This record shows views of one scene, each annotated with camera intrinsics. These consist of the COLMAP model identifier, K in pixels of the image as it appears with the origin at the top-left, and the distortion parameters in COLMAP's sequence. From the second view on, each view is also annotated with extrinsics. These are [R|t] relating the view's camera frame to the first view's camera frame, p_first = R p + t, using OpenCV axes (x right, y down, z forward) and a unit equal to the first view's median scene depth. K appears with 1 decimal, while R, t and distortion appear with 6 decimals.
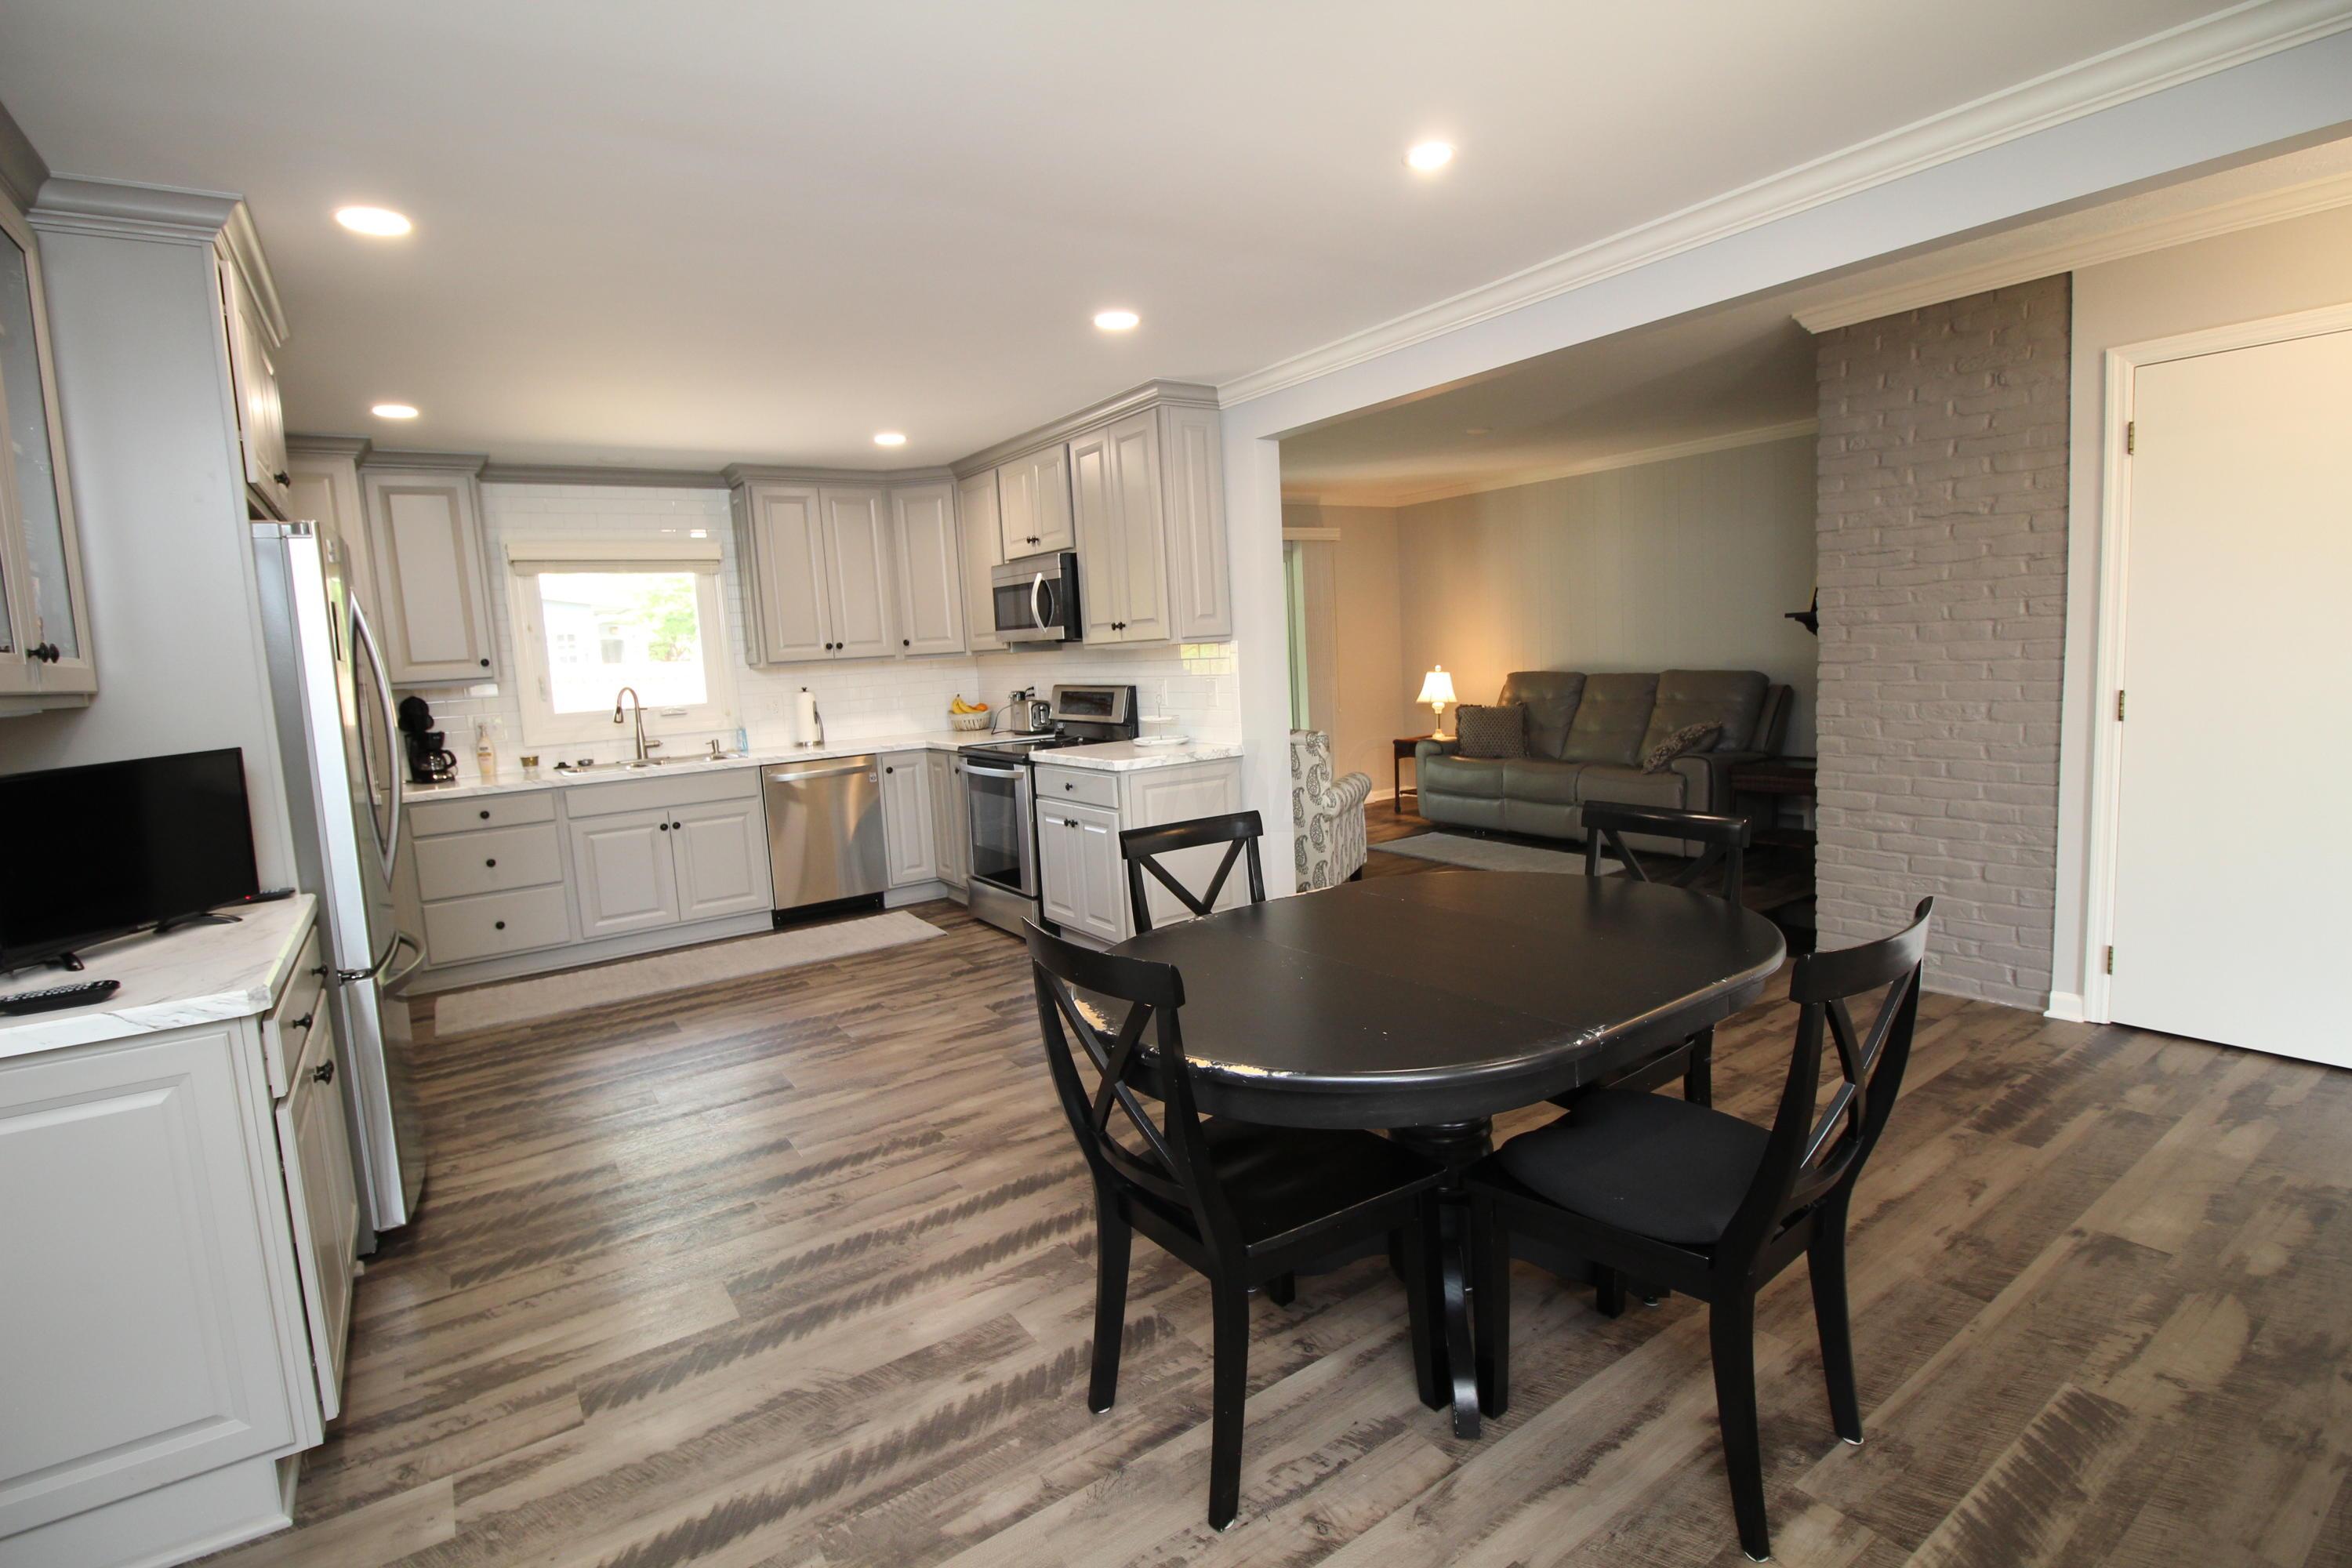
lens RADIAL K [[1101.7, 0, 1185.0], [0, 1101.7, 767.9], [0, 0, 1]] dist [0.000647, -0.013076]
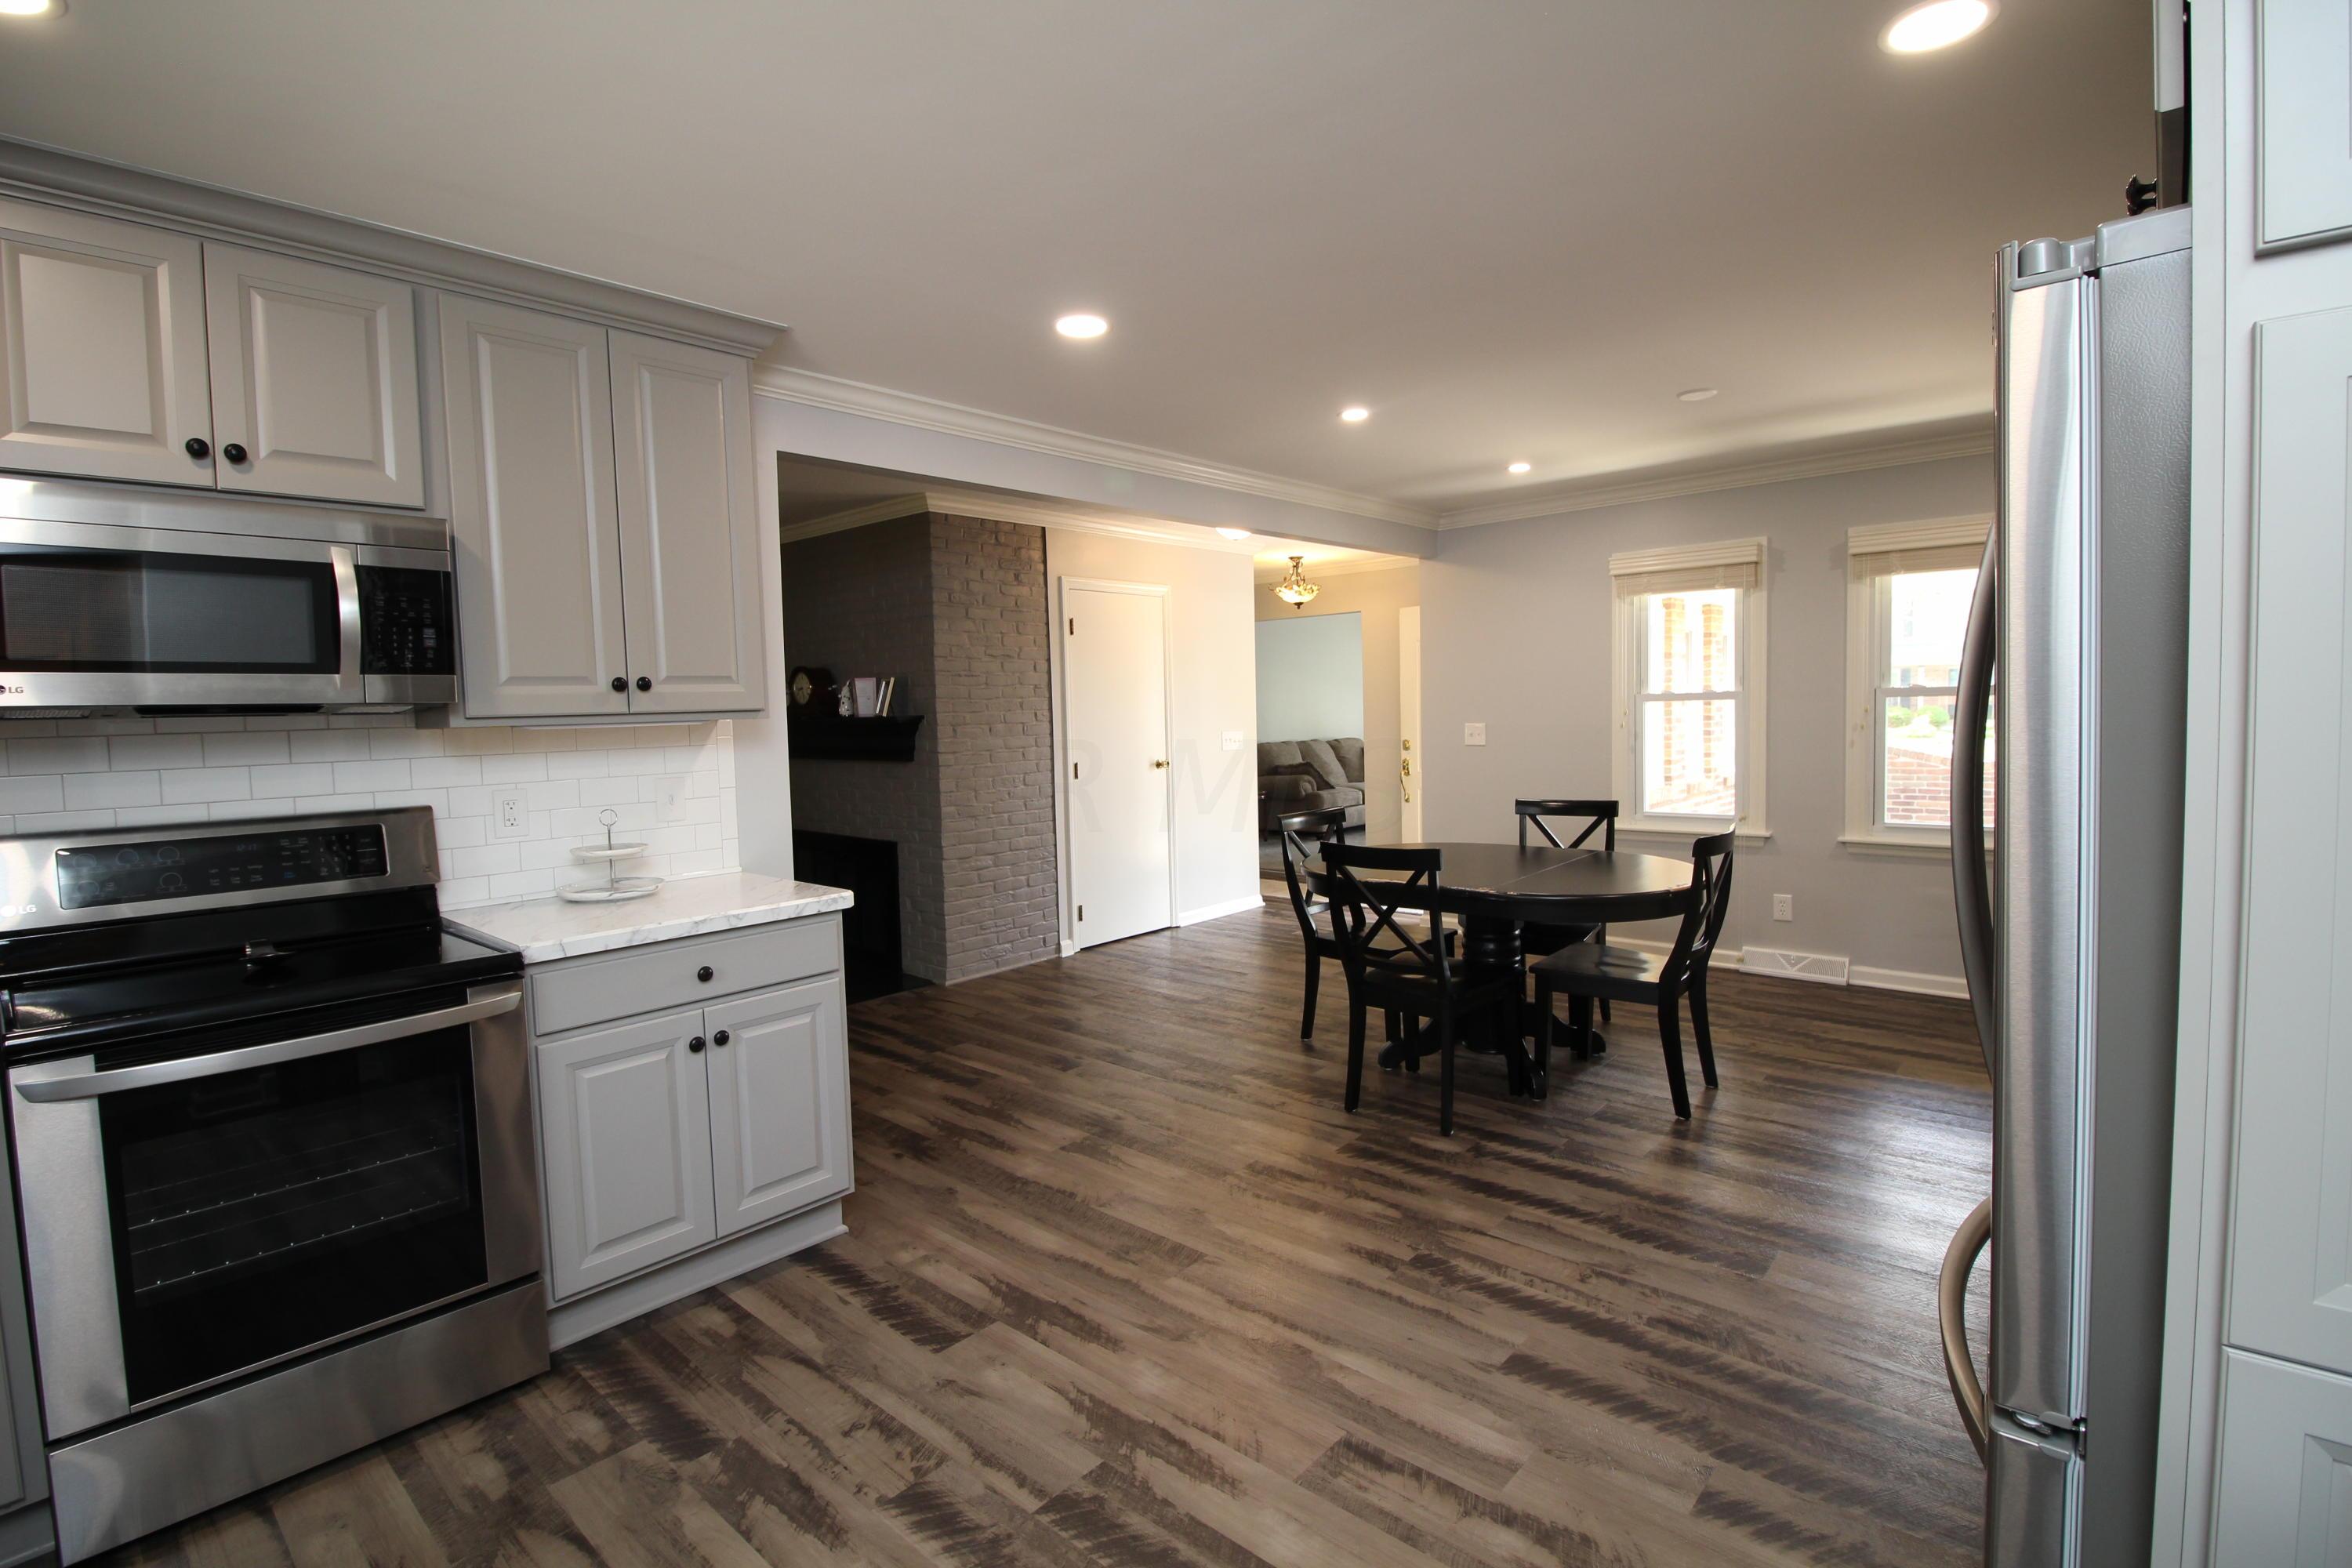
lens RADIAL K [[1101.7, 0, 1185.0], [0, 1101.7, 767.9], [0, 0, 1]] dist [0.000647, -0.013076]
pose [[-0.234807, 0.005224, 0.972028, -0.866612], [0.147627, 0.988577, 0.030349, -0.081115], [-0.960766, 0.150624, -0.232897, 1.125052]]
